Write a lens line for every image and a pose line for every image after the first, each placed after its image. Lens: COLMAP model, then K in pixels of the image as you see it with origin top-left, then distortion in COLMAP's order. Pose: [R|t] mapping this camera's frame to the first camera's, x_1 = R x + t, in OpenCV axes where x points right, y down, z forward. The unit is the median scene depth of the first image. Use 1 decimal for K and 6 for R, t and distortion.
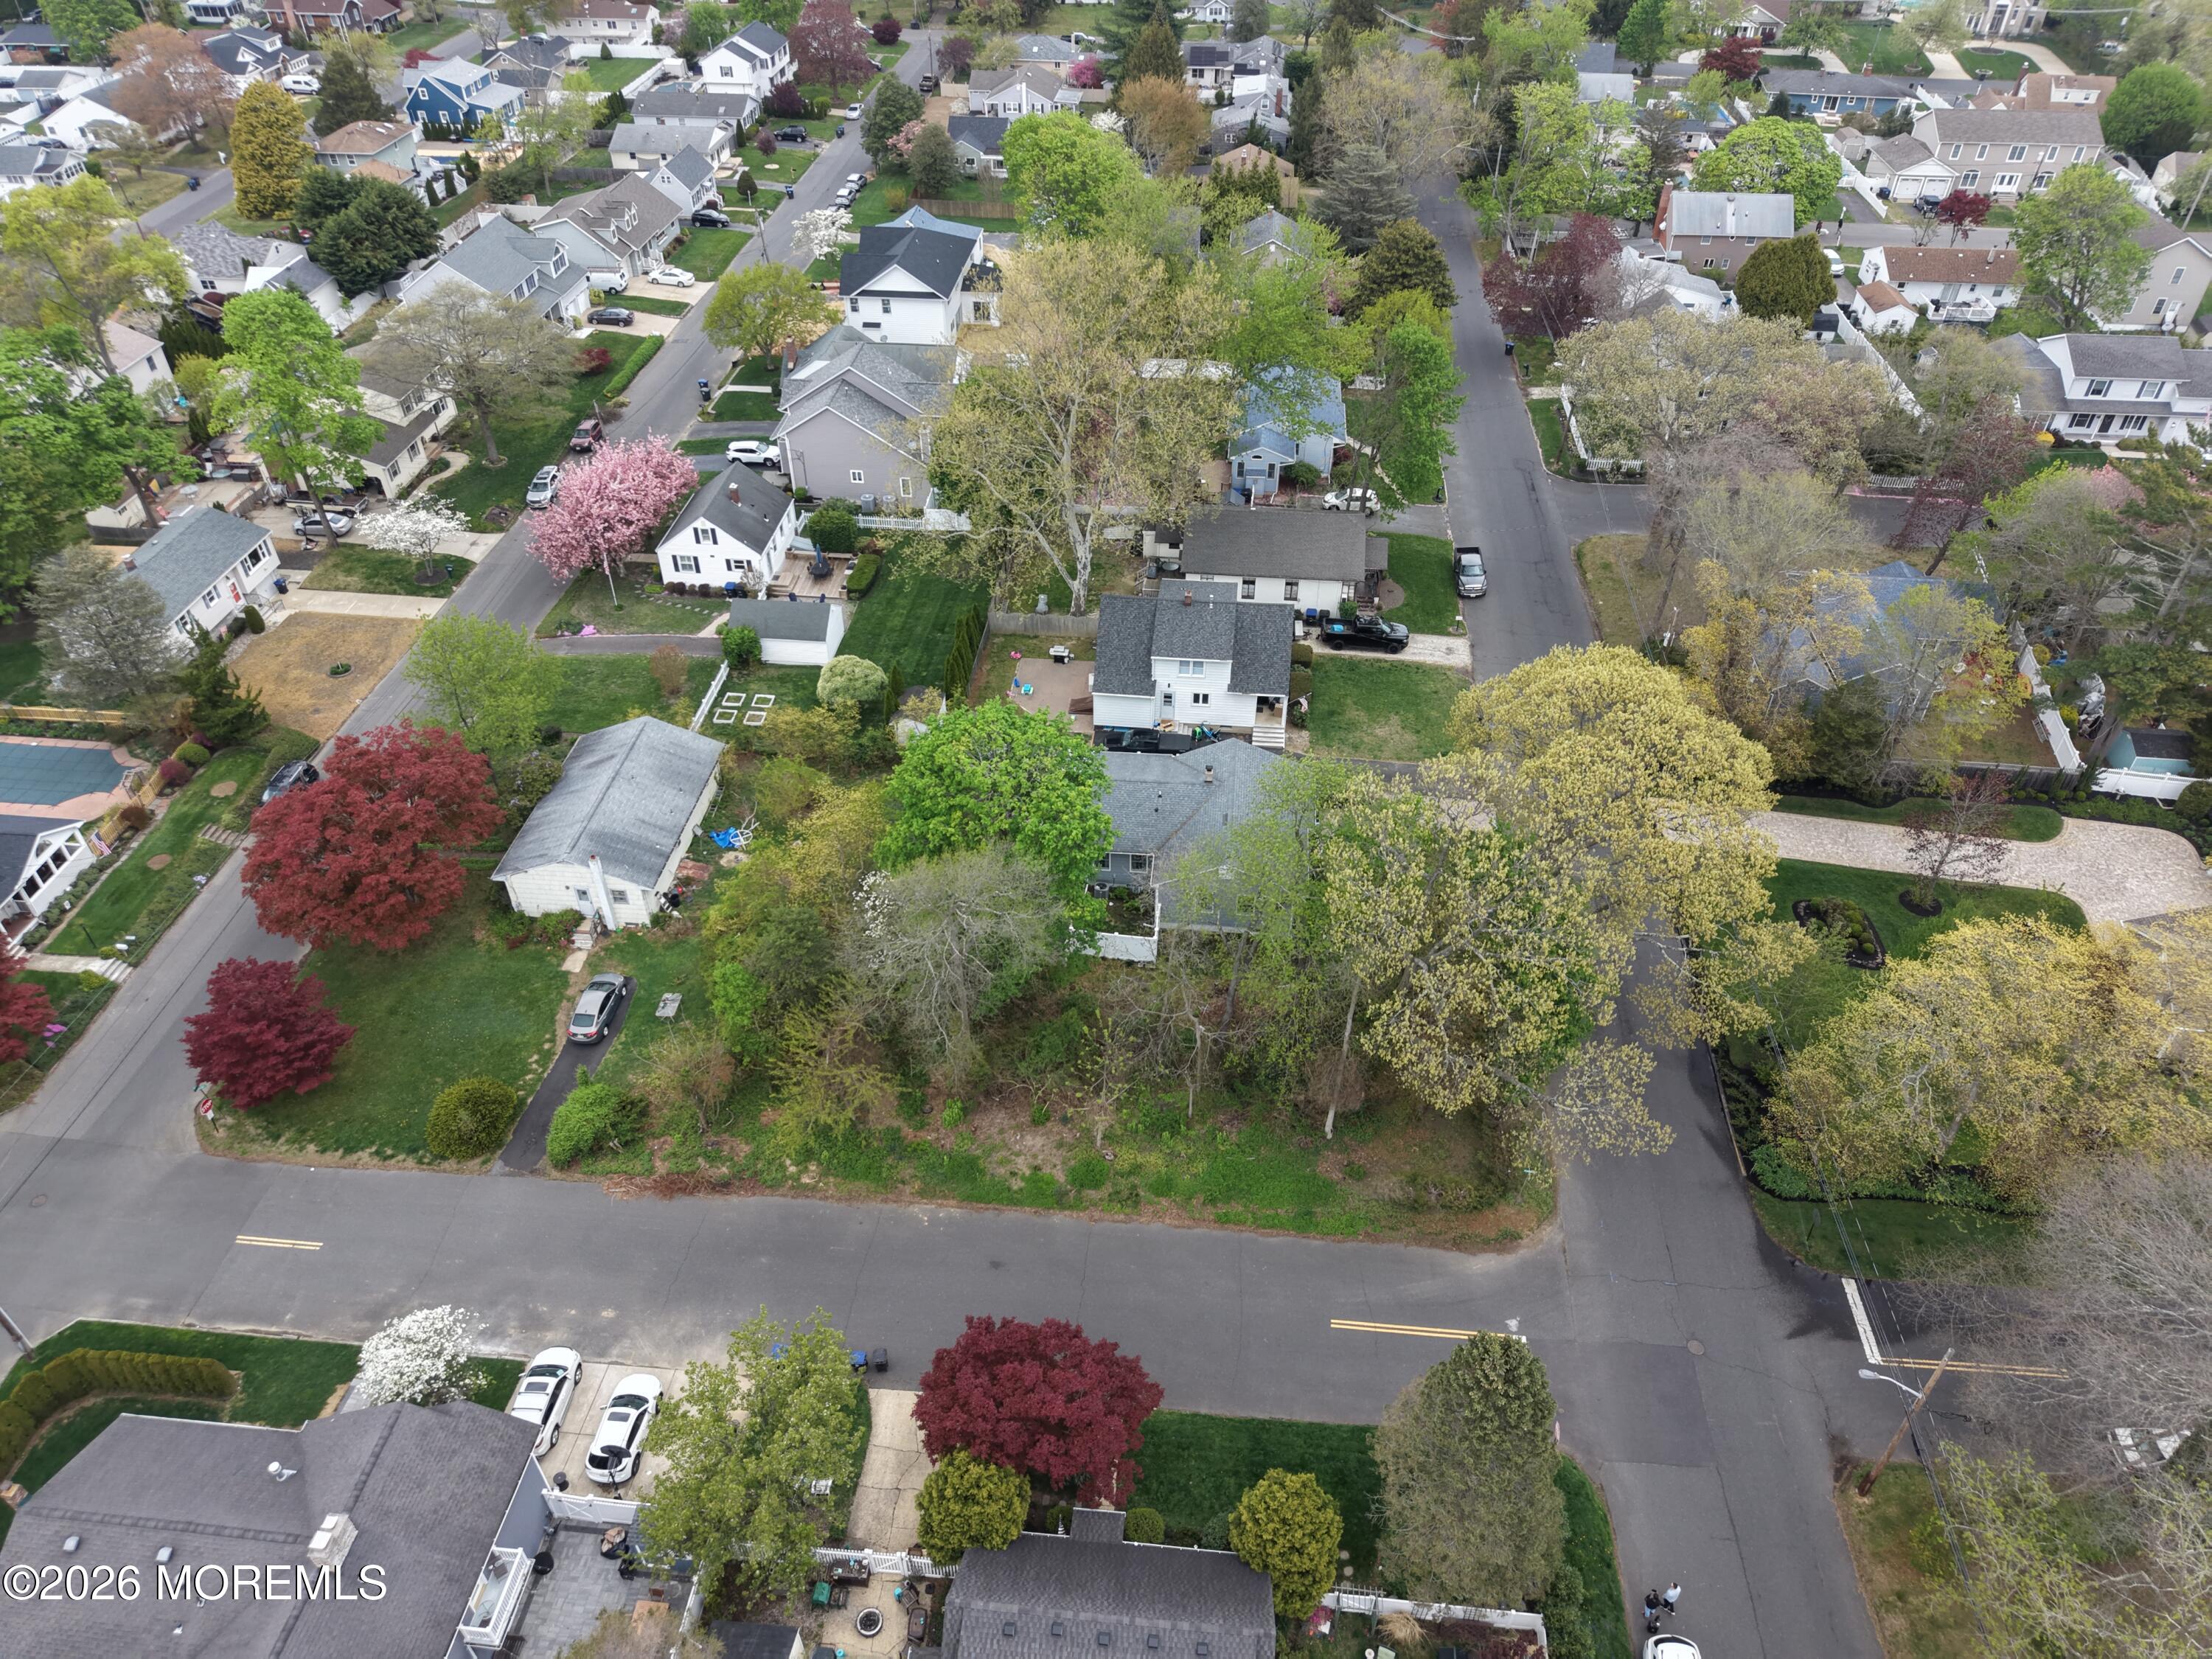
lens RADIAL K [[1480.1, 0, 1101.2], [0, 1480.1, 826.5], [0, 0, 1]] dist [0.029187, -0.028093]
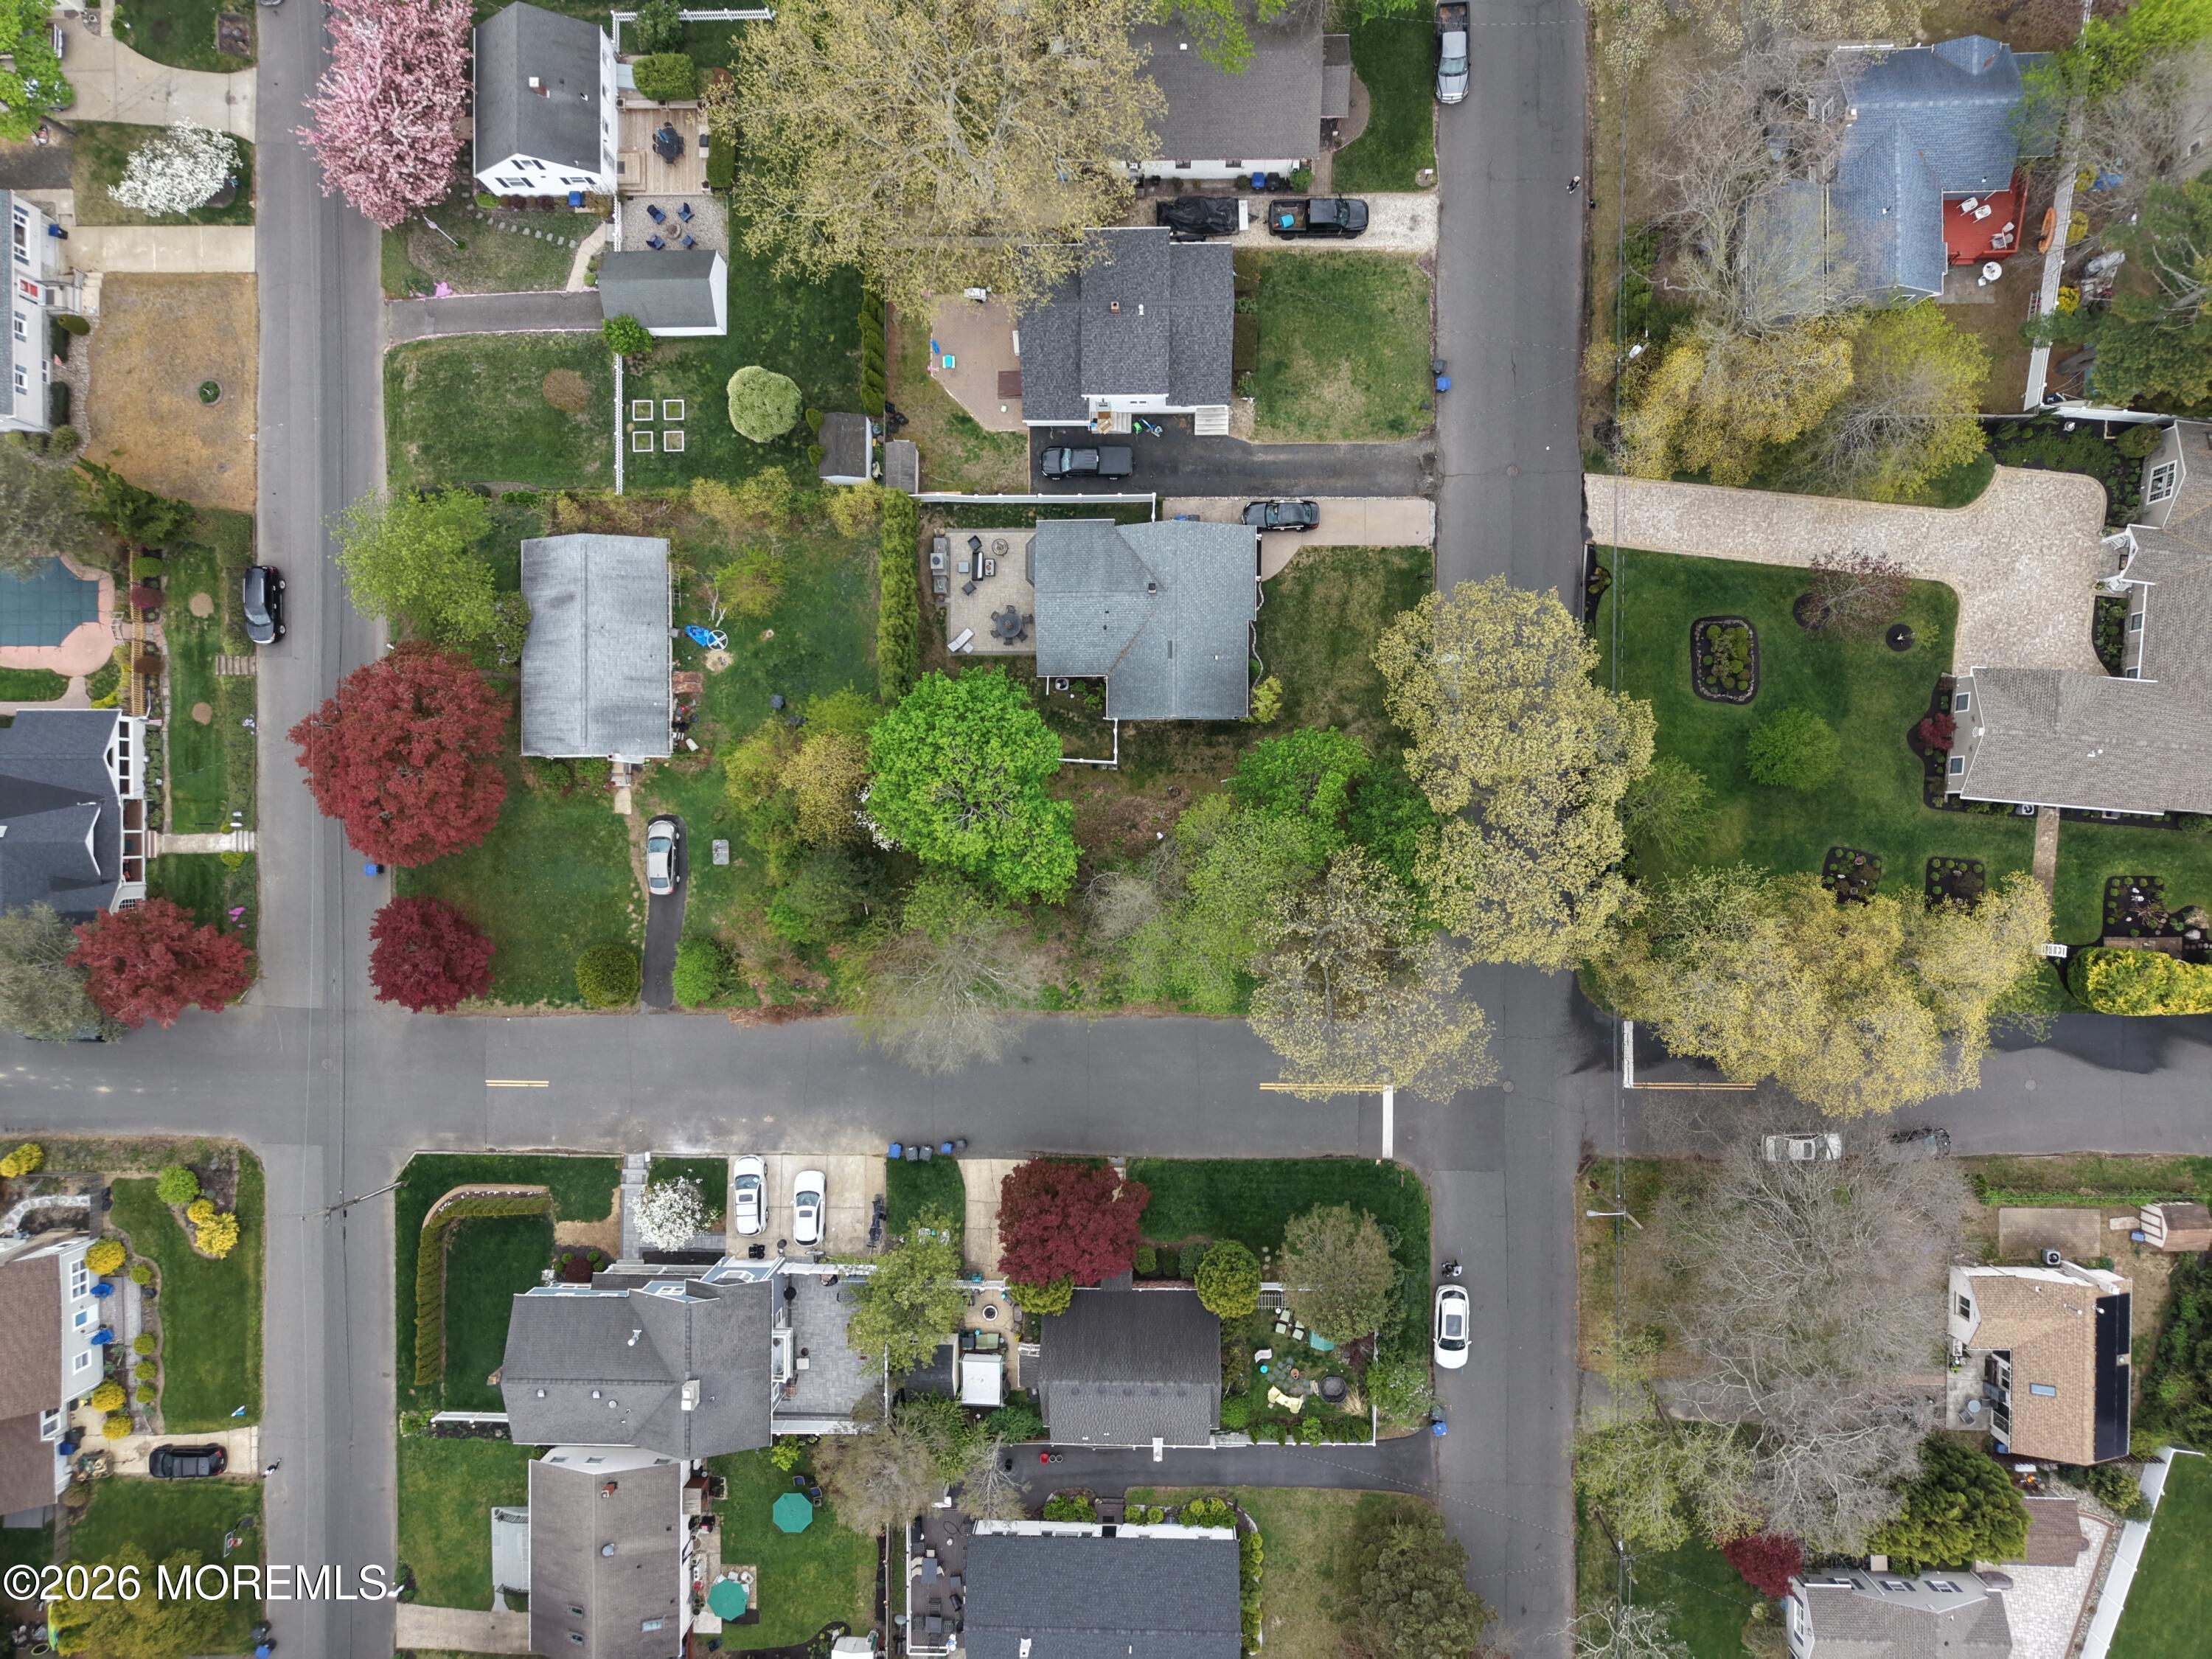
lens RADIAL K [[1480.1, 0, 1101.2], [0, 1480.1, 826.5], [0, 0, 1]] dist [0.029187, -0.028093]
pose [[0.994291, -0.098751, -0.040422, 0.055735], [0.093977, 0.631009, 0.770062, -0.647319], [-0.050537, -0.769465, 0.636687, 0.188683]]
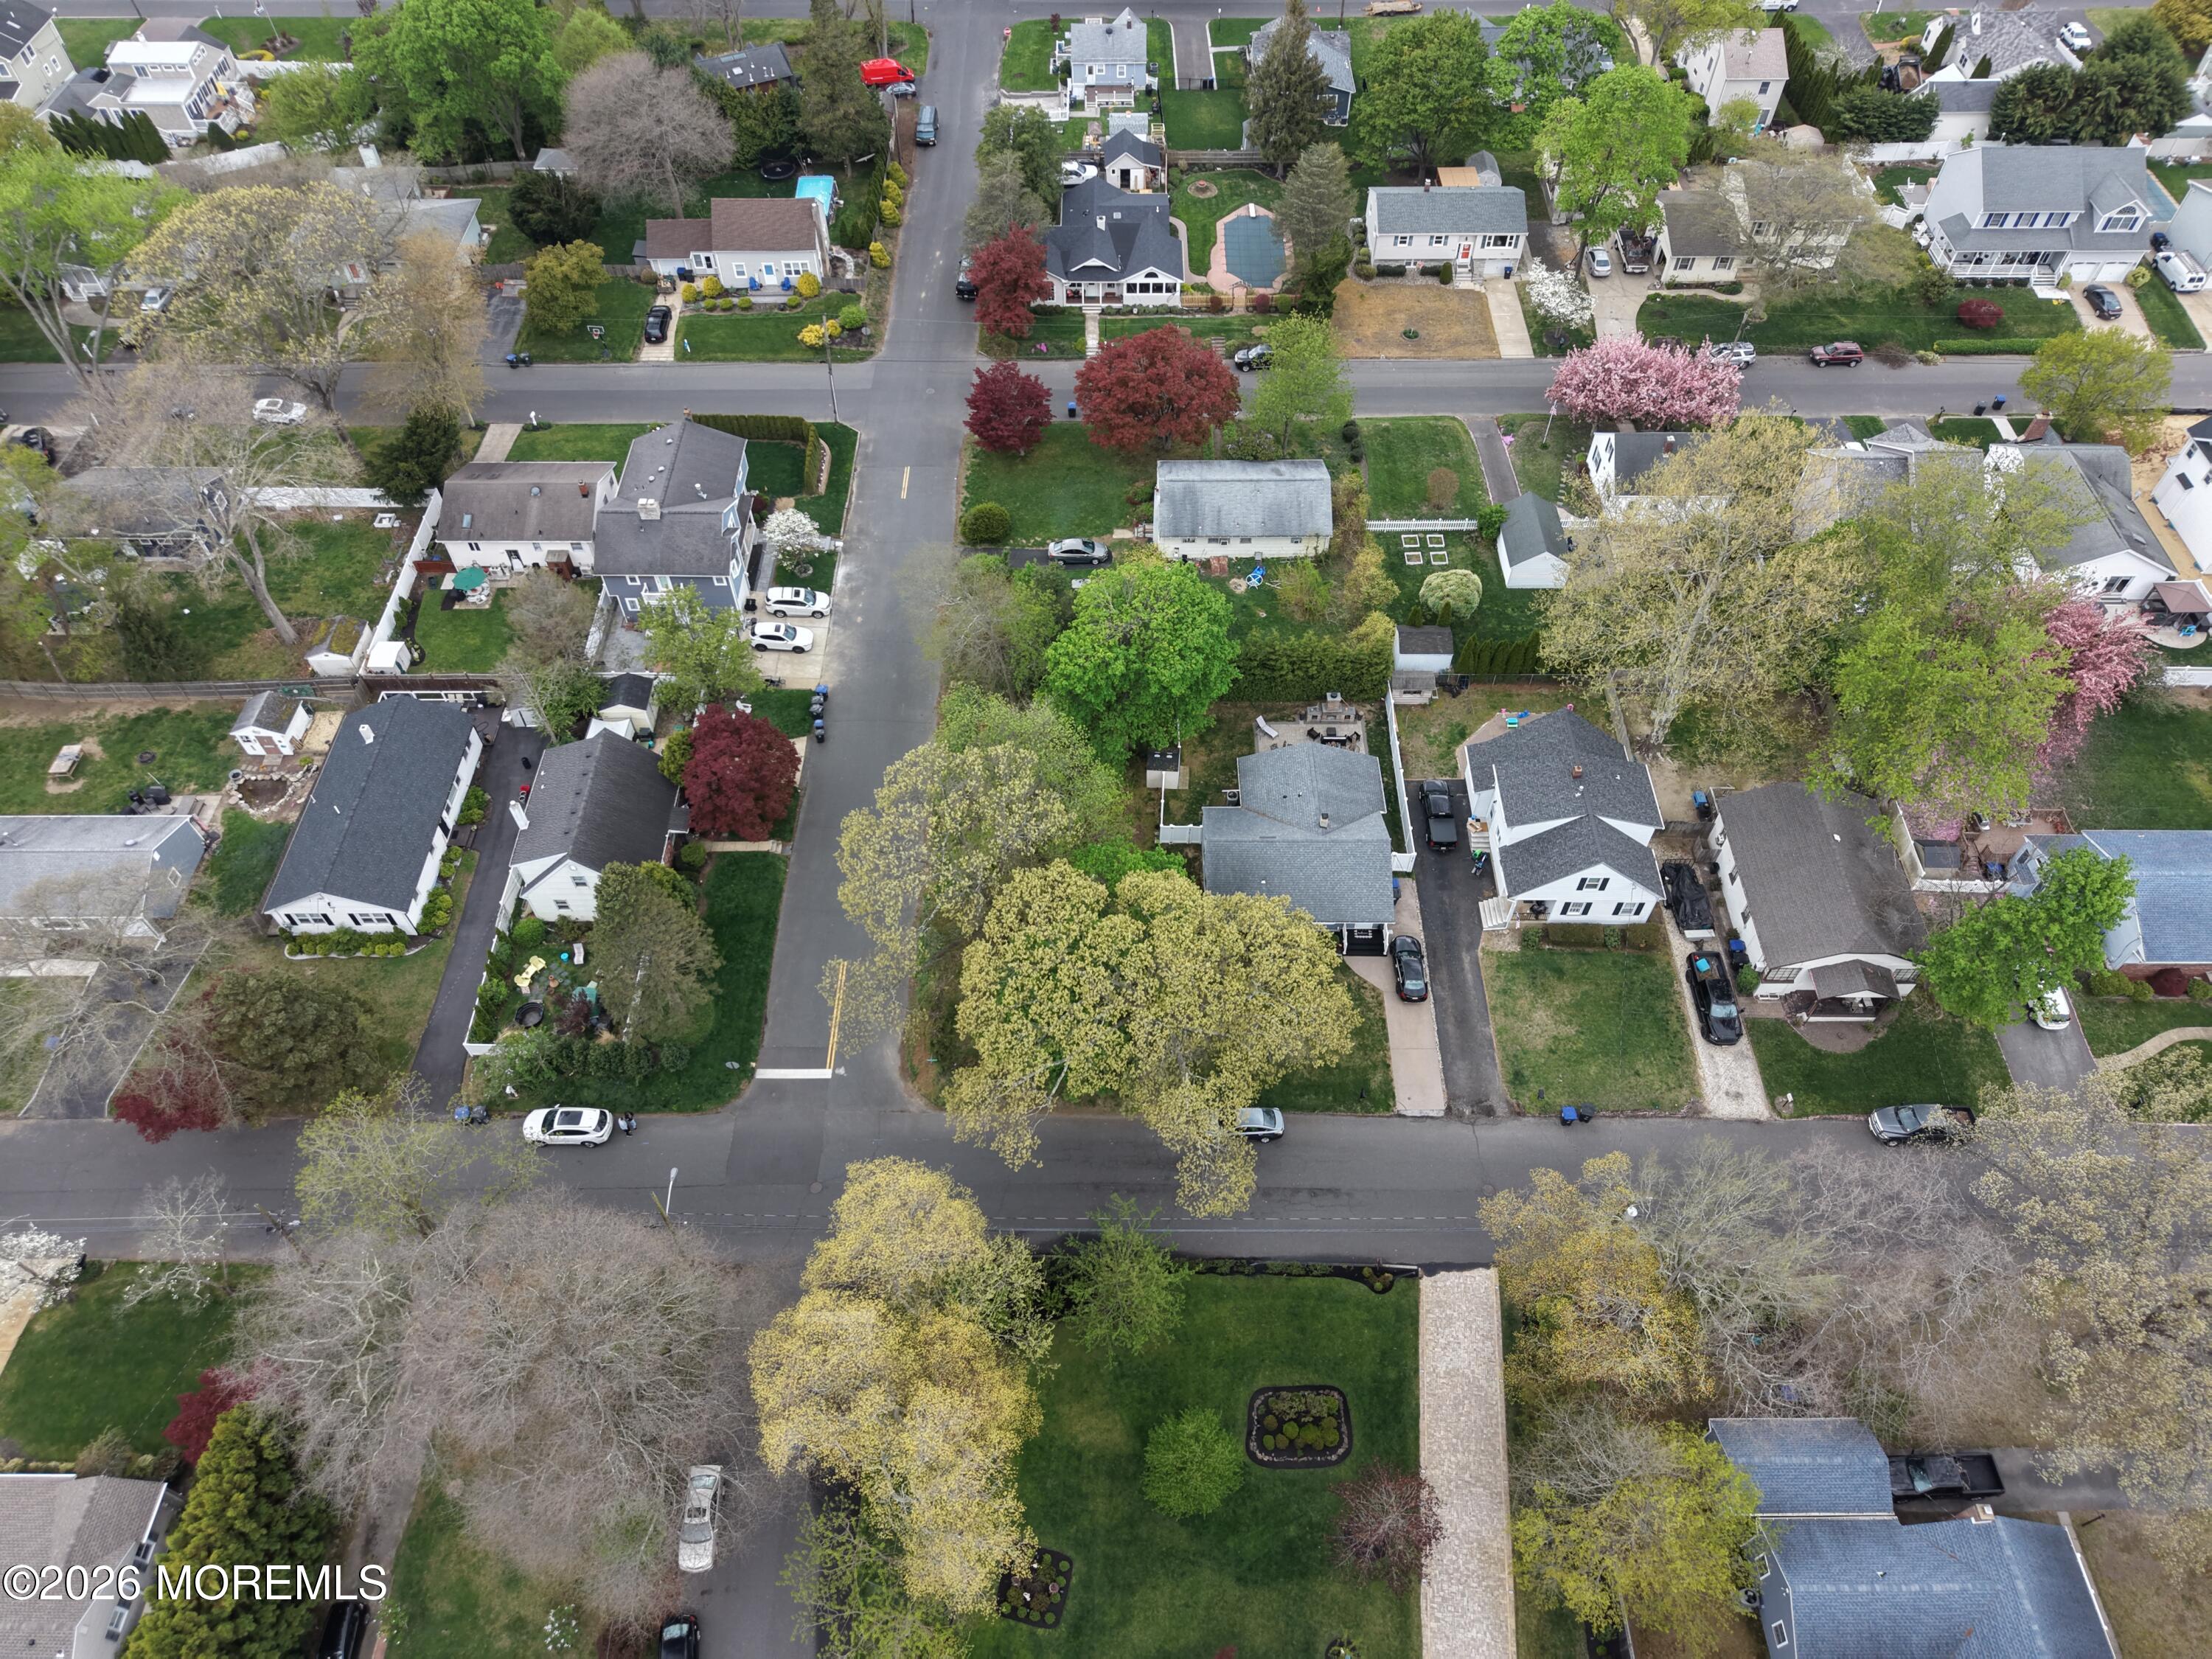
lens RADIAL K [[1480.1, 0, 1101.2], [0, 1480.1, 826.5], [0, 0, 1]] dist [0.029187, -0.028093]
pose [[0.094779, 0.788256, -0.608005, 0.650053], [-0.631703, 0.519658, 0.575245, -0.499469], [0.769394, 0.329557, 0.547197, 0.236013]]
